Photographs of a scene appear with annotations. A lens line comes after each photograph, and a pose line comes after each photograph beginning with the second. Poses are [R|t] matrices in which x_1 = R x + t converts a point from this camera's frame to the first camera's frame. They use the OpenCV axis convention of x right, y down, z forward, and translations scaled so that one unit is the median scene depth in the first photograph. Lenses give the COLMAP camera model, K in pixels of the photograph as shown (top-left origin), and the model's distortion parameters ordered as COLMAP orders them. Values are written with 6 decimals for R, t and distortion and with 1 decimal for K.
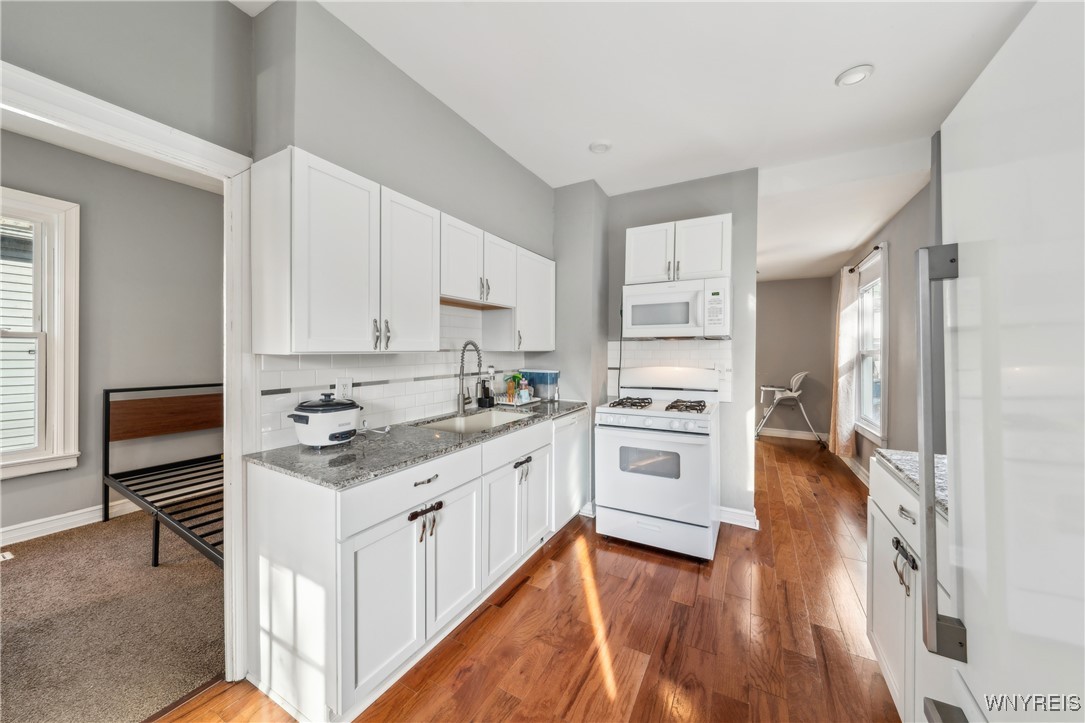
lens RADIAL K [[371.3, 0, 541.0], [0, 371.3, 353.7], [0, 0, 1]] dist [-0.001935, 0.000277]
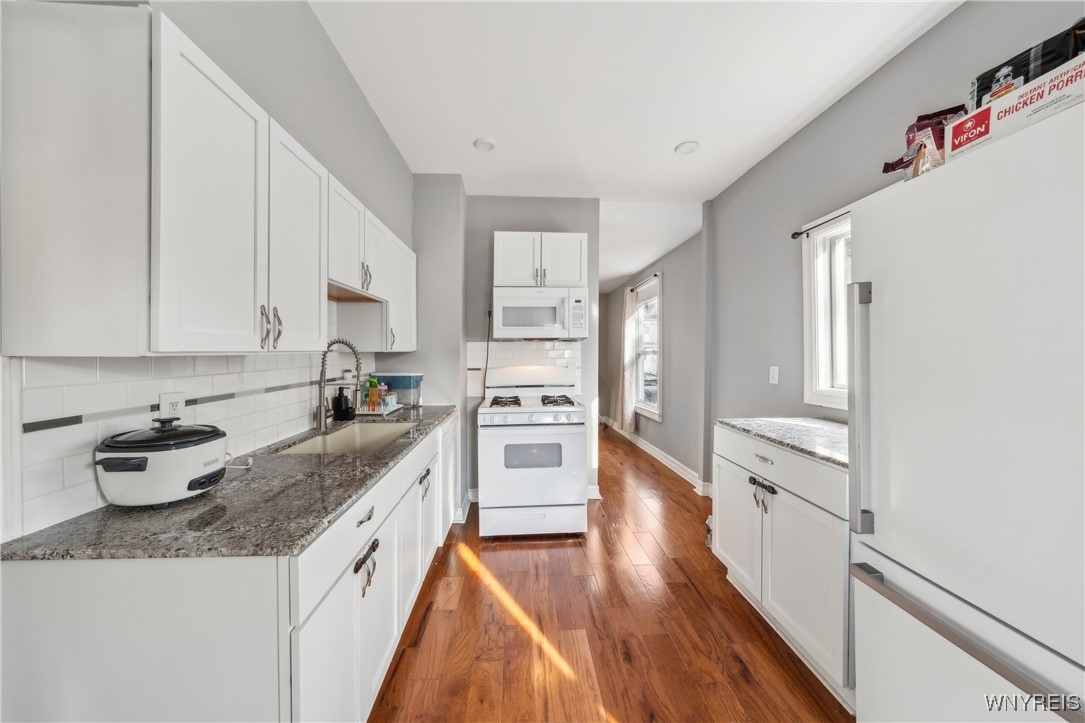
lens RADIAL K [[371.3, 0, 534.4], [0, 371.3, 355.3], [0, 0, 1]] dist [-0.001935, 0.000277]
pose [[0.853348, -0.008932, 0.521265, -0.243356], [0.009269, 0.999955, 0.001961, 0.002922], [-0.521260, 0.003158, 0.853392, 0.088442]]
